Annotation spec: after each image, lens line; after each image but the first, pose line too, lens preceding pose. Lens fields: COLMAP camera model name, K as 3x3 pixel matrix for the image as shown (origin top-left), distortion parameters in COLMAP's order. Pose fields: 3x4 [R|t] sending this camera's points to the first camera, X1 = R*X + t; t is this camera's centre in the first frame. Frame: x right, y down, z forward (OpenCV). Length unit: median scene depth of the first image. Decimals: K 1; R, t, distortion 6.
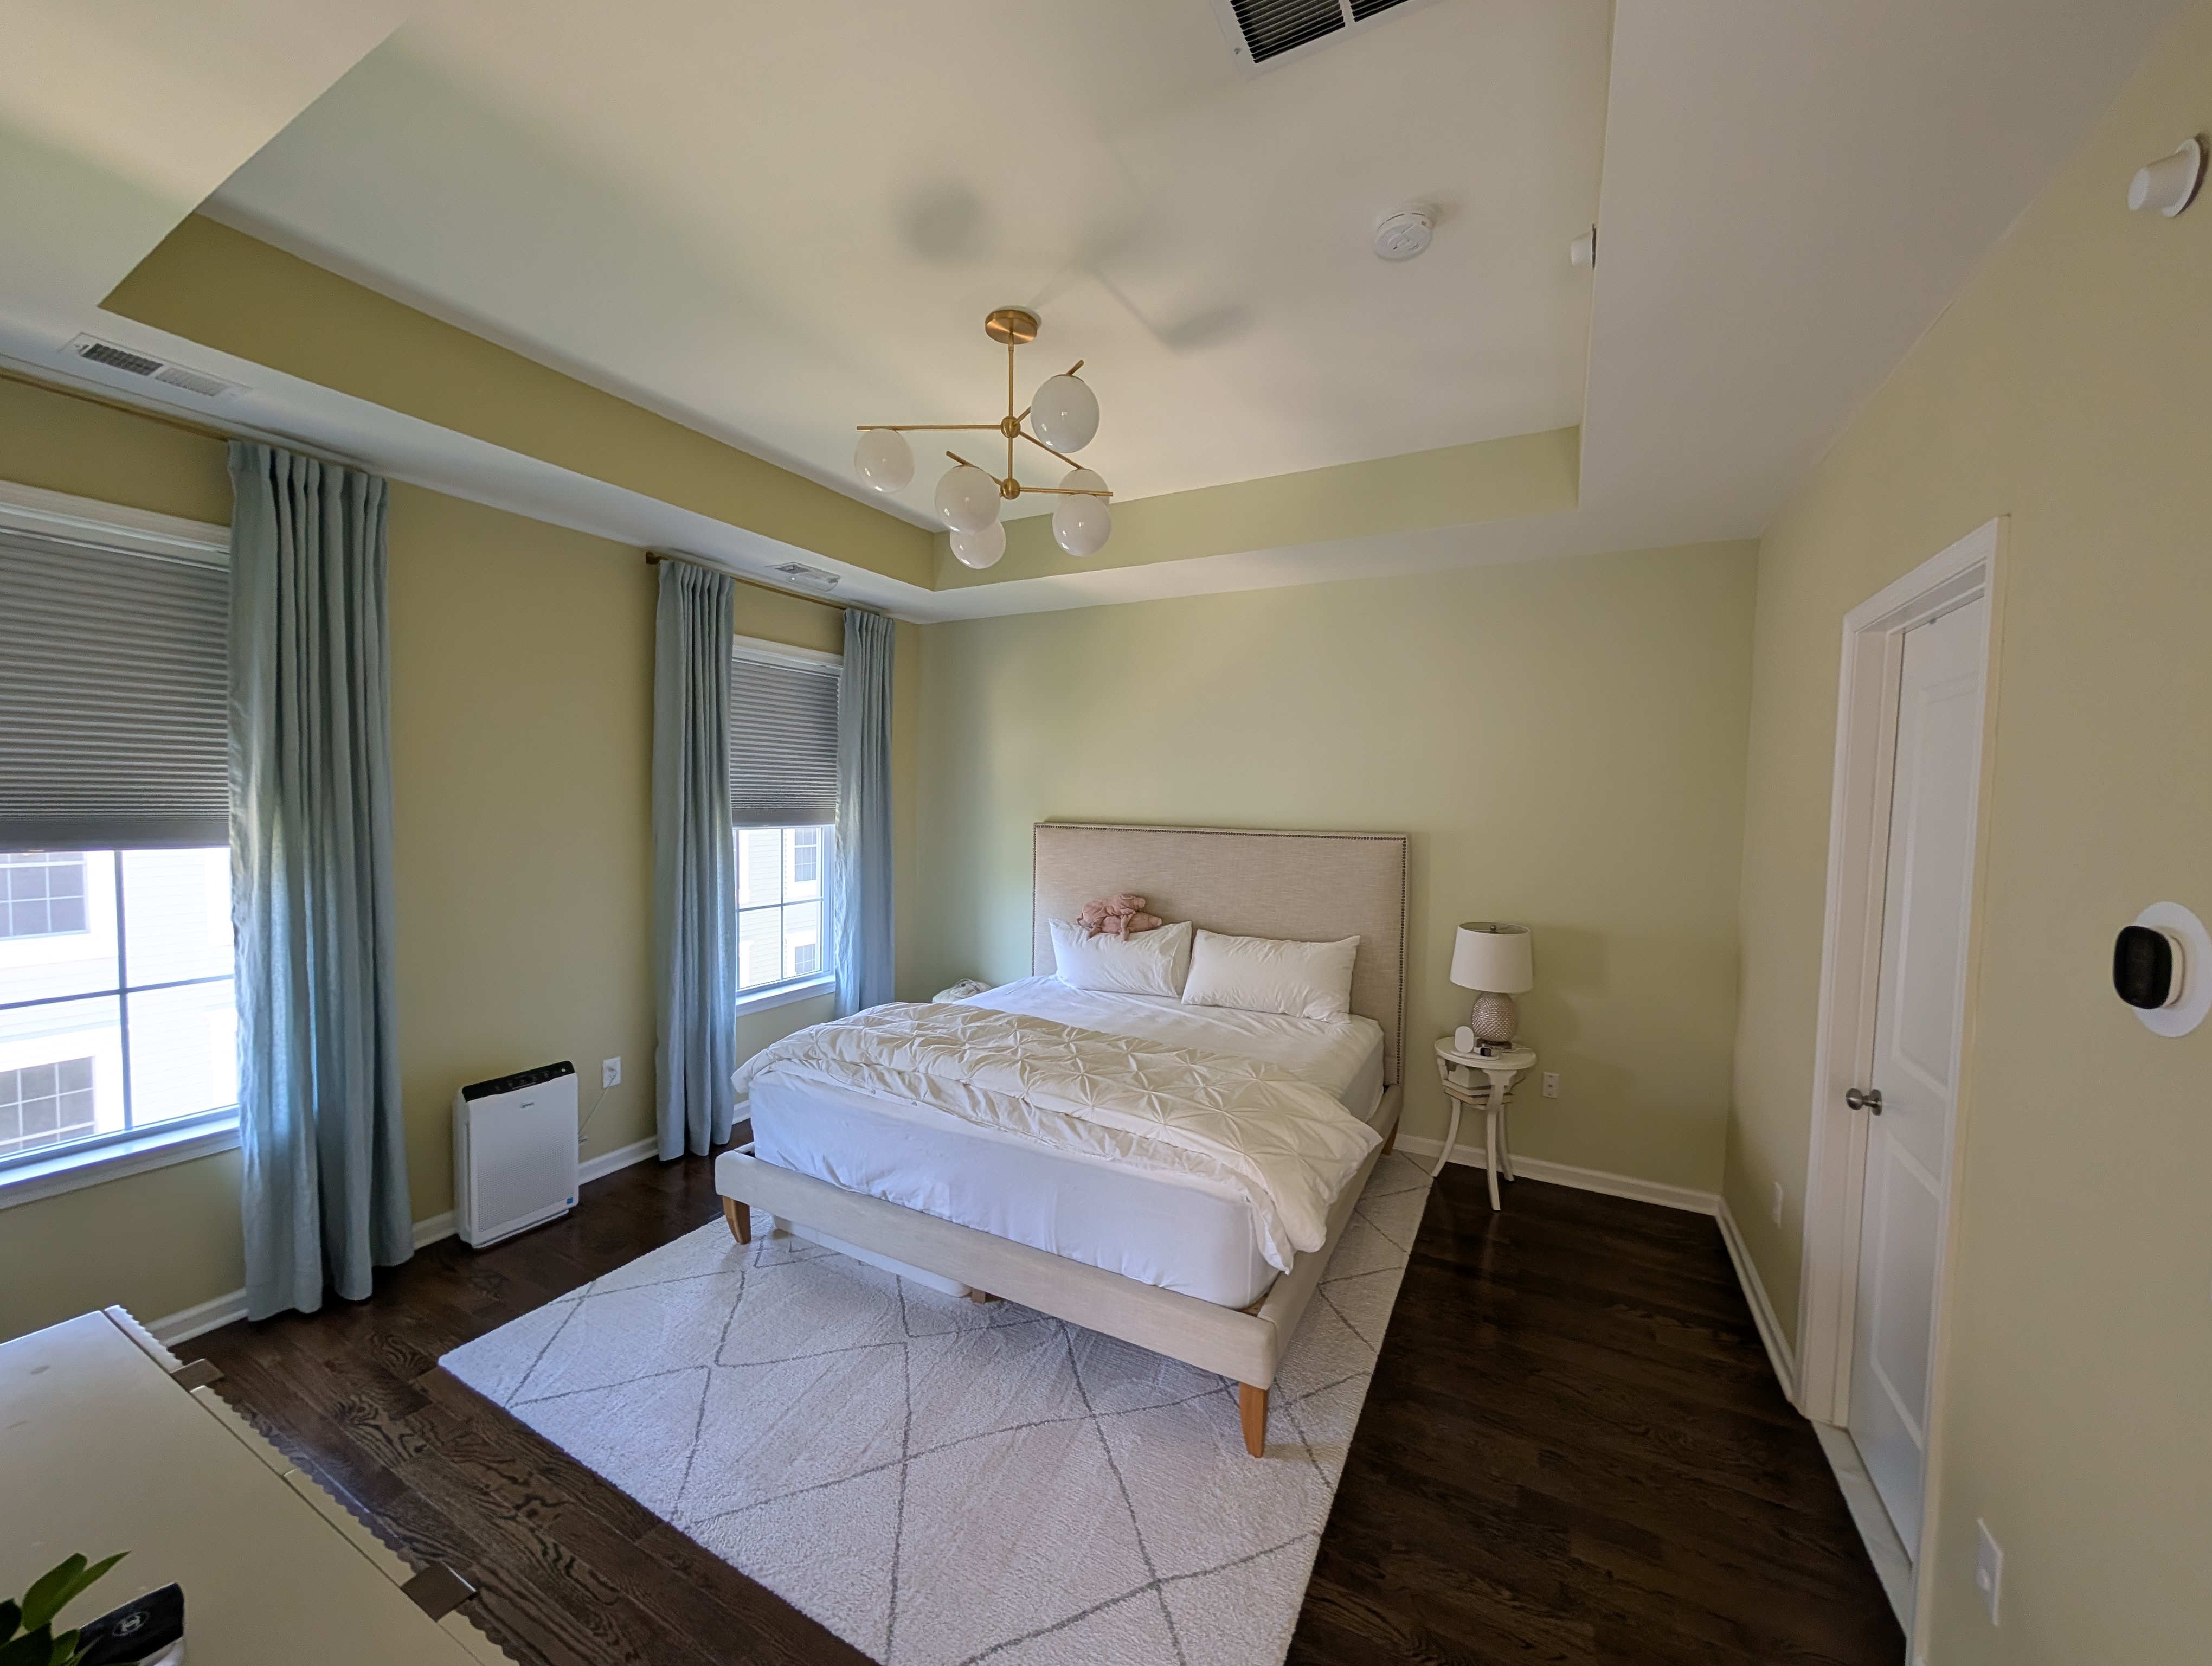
lens RADIAL K [[838.3, 0, 1093.1], [0, 838.3, 836.7], [0, 0, 1]] dist [-0.002450, -0.000325]
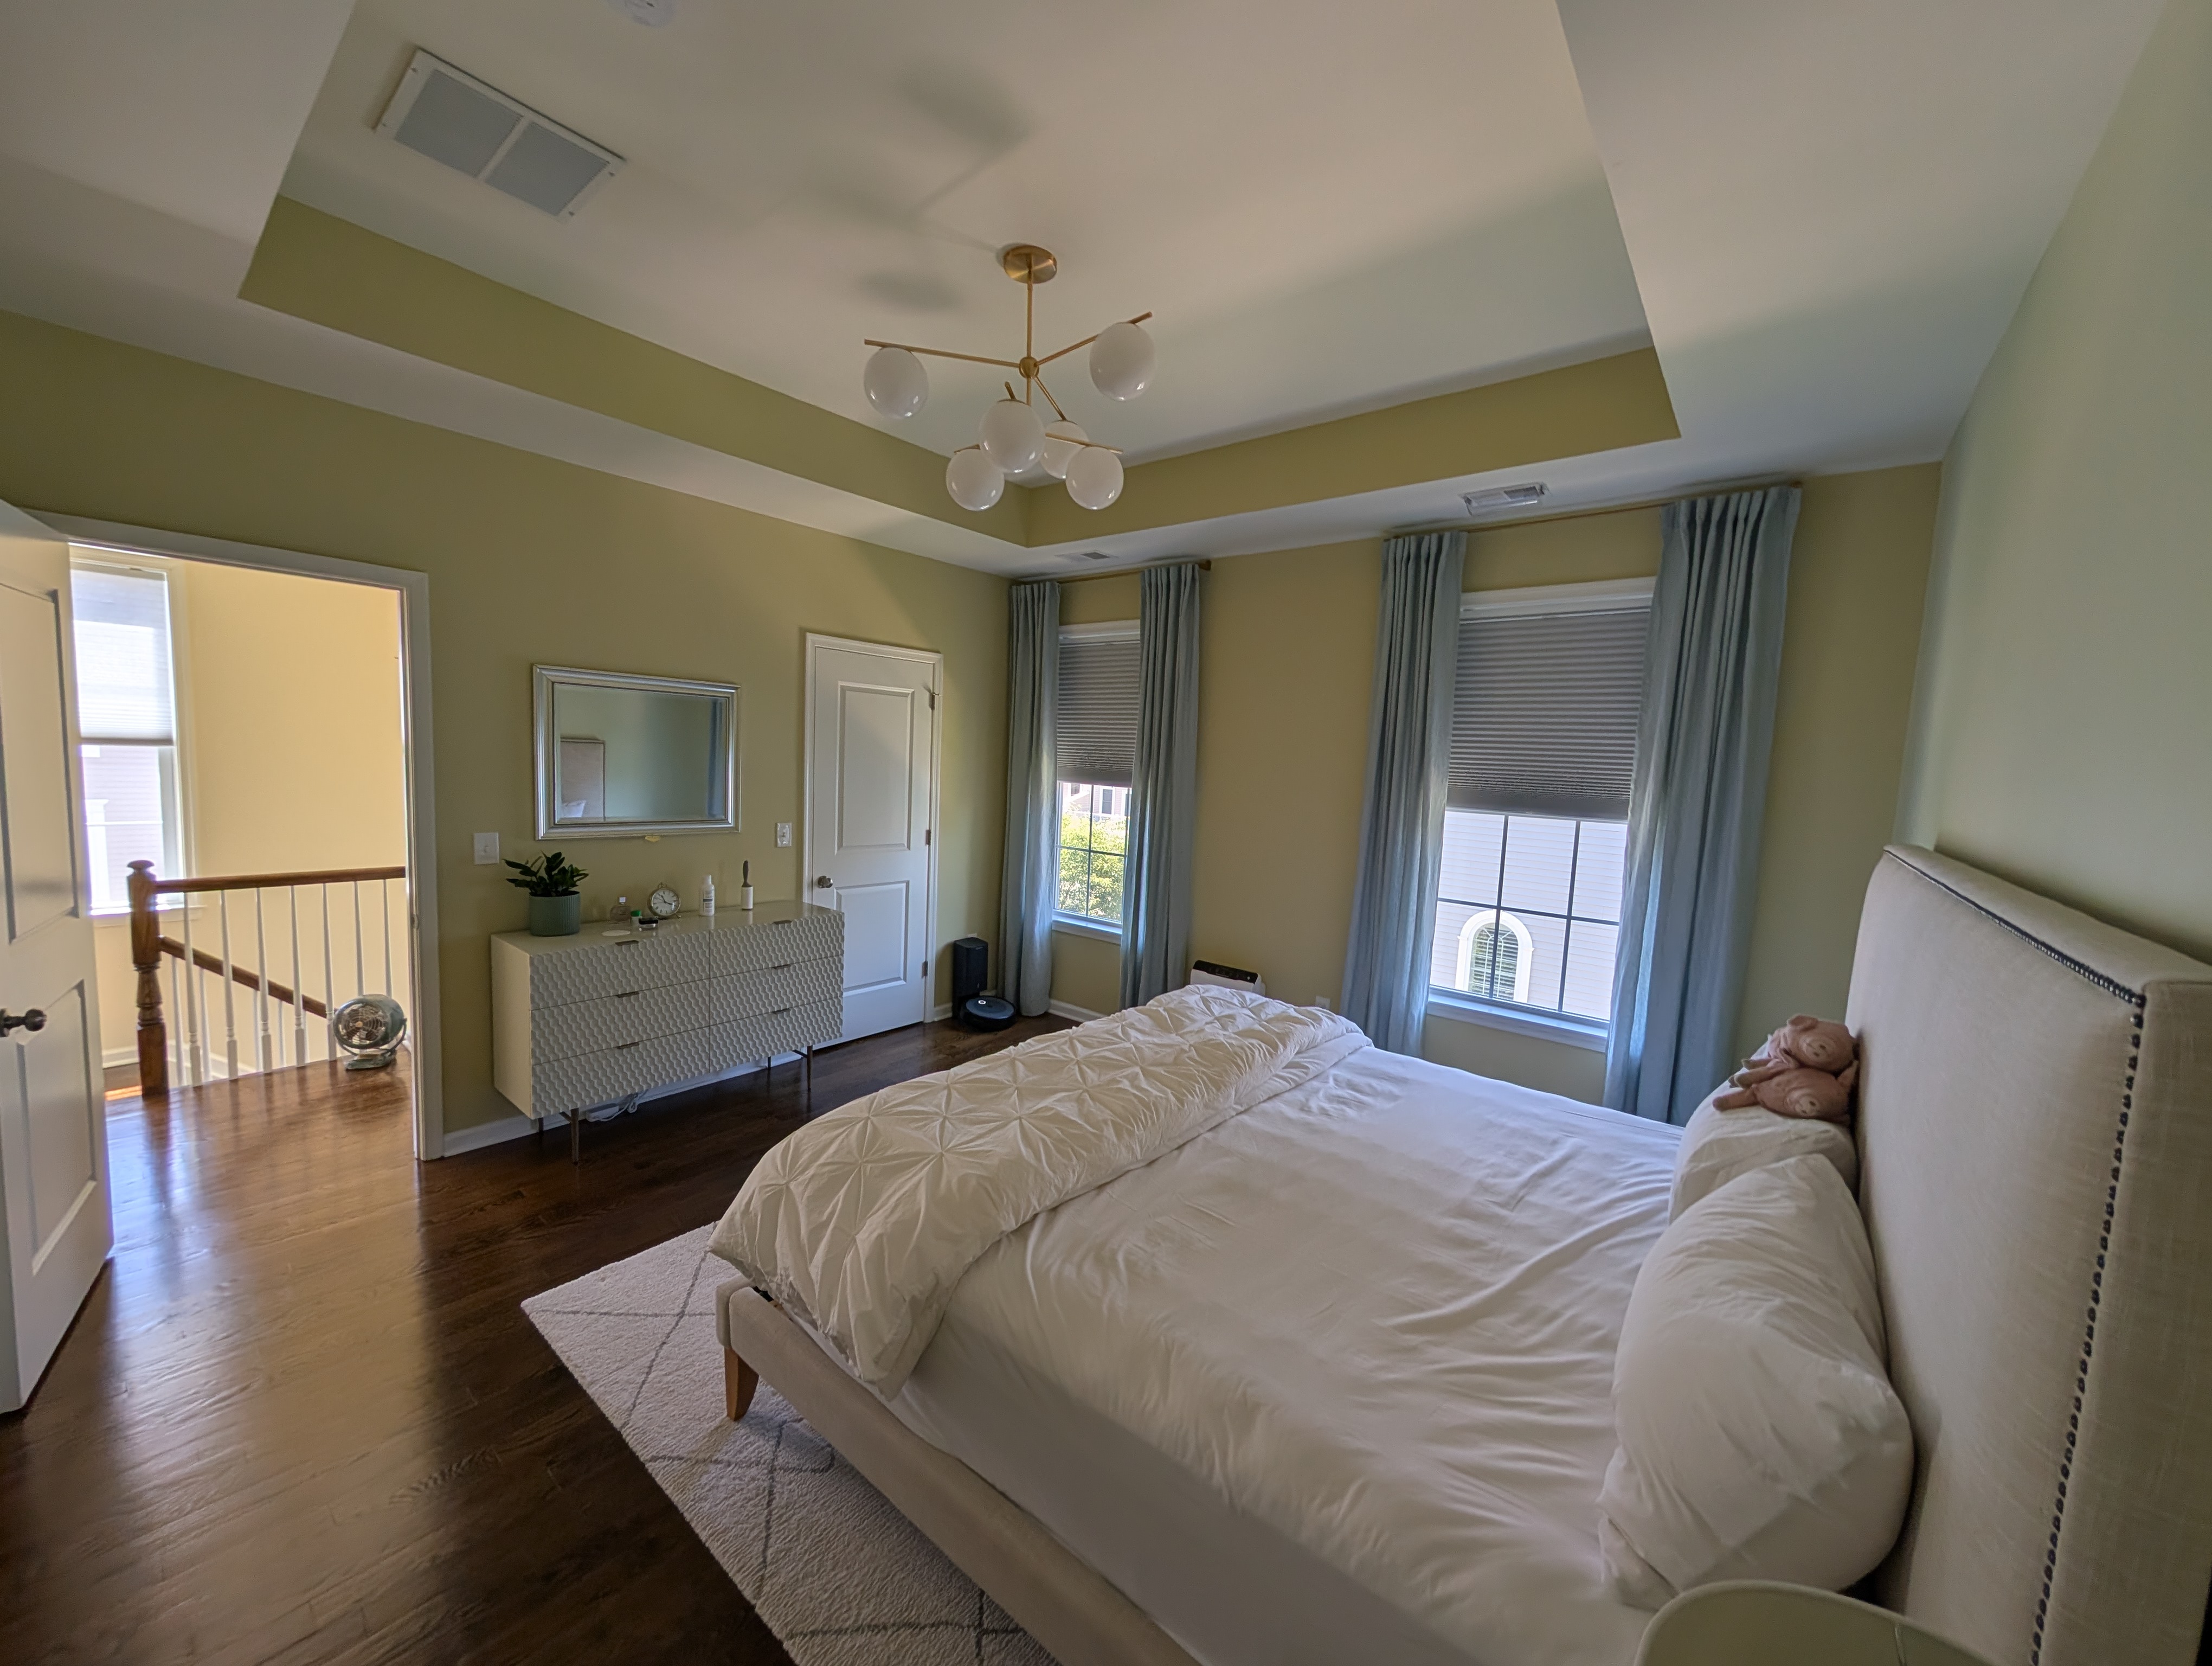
lens RADIAL K [[838.3, 0, 1094.6], [0, 838.3, 831.8], [0, 0, 1]] dist [-0.002450, -0.000325]
pose [[-0.205162, 0.050953, -0.977401, 0.575868], [-0.108139, 0.991349, 0.074379, -0.012538], [0.972736, 0.120955, -0.197877, 0.867164]]
